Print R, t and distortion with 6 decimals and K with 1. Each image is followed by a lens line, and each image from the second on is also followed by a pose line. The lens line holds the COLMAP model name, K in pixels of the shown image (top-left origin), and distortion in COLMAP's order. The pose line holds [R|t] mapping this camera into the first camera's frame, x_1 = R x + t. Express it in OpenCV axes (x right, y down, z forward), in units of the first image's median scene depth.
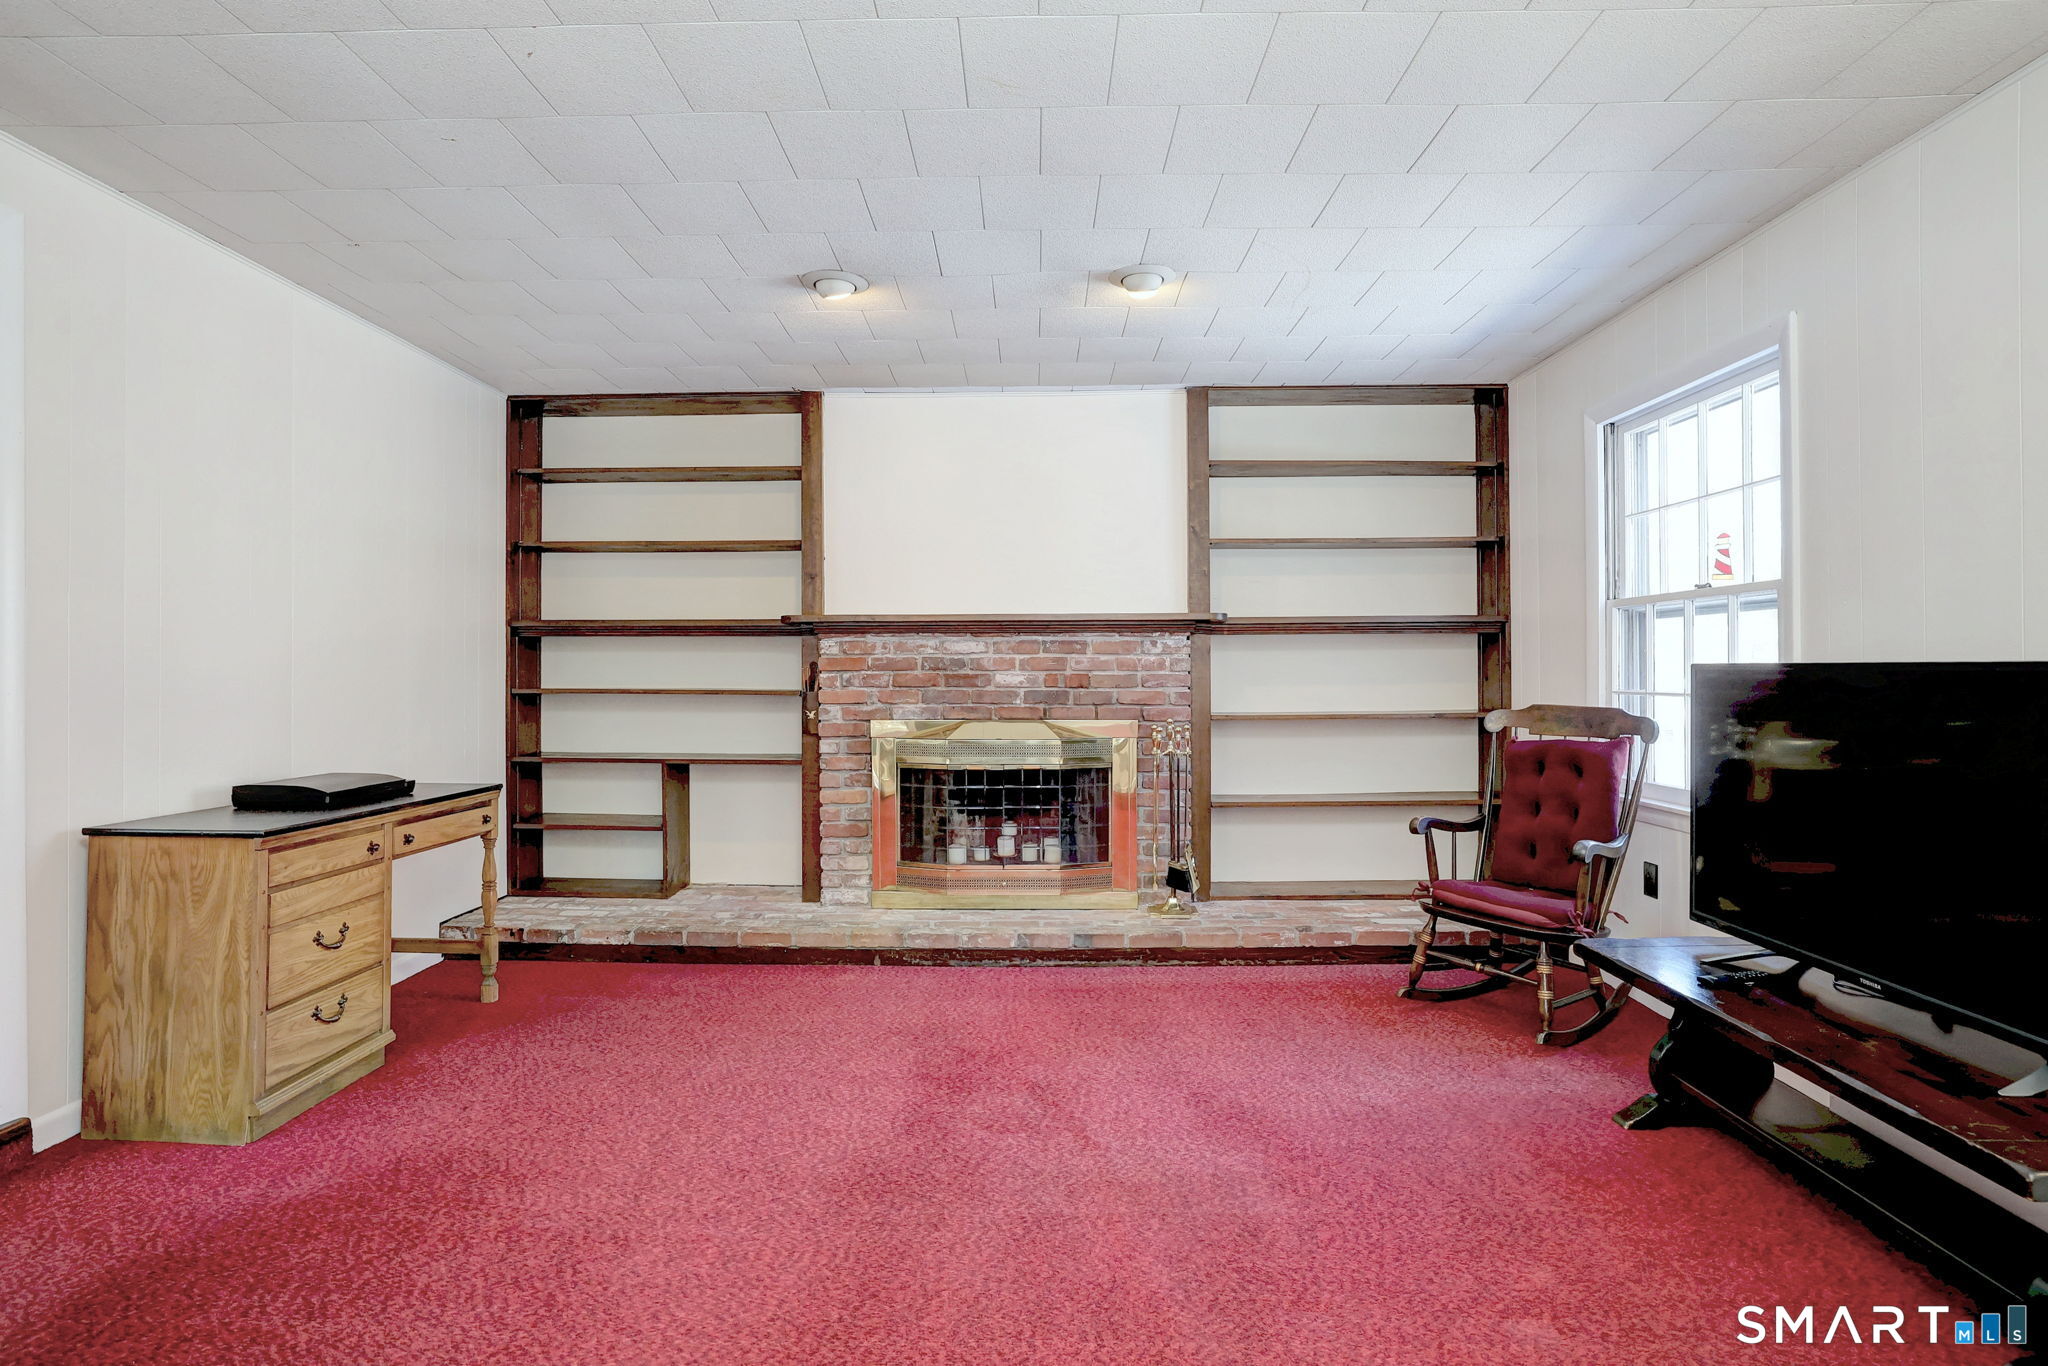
lens RADIAL K [[997.2, 0, 1021.9], [0, 997.2, 670.3], [0, 0, 1]] dist [-0.048266, 0.023307]
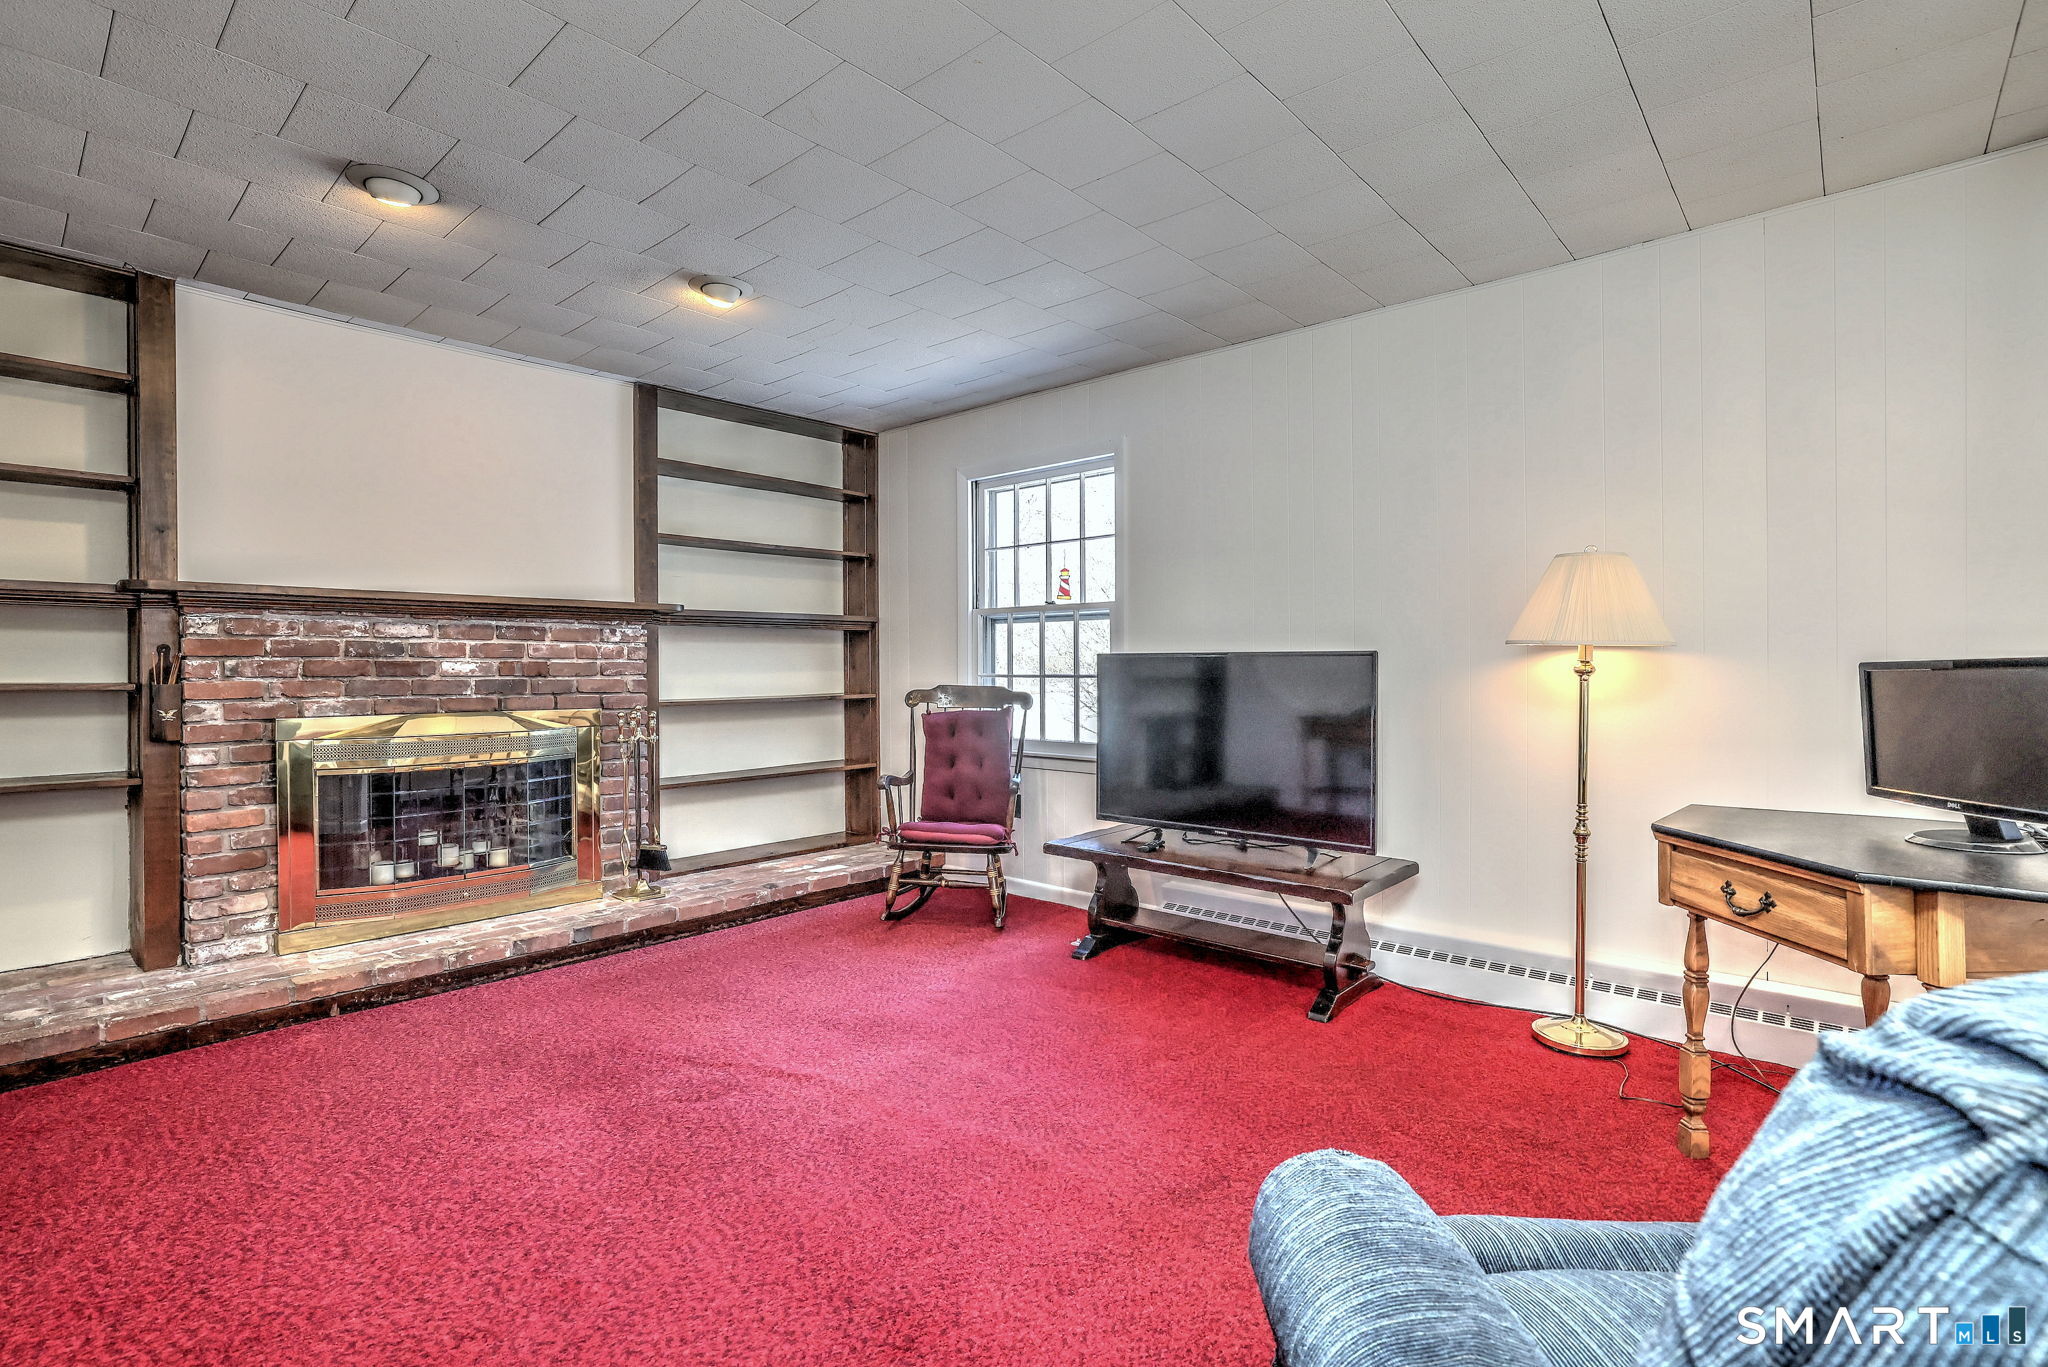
lens RADIAL K [[957.5, 0, 1016.5], [0, 957.5, 673.3], [0, 0, 1]] dist [-0.045041, 0.019261]
pose [[0.655841, -0.004854, 0.754883, -0.325836], [-0.000421, 0.999977, 0.006796, 0.008308], [-0.754899, -0.004775, 0.655824, 0.064015]]
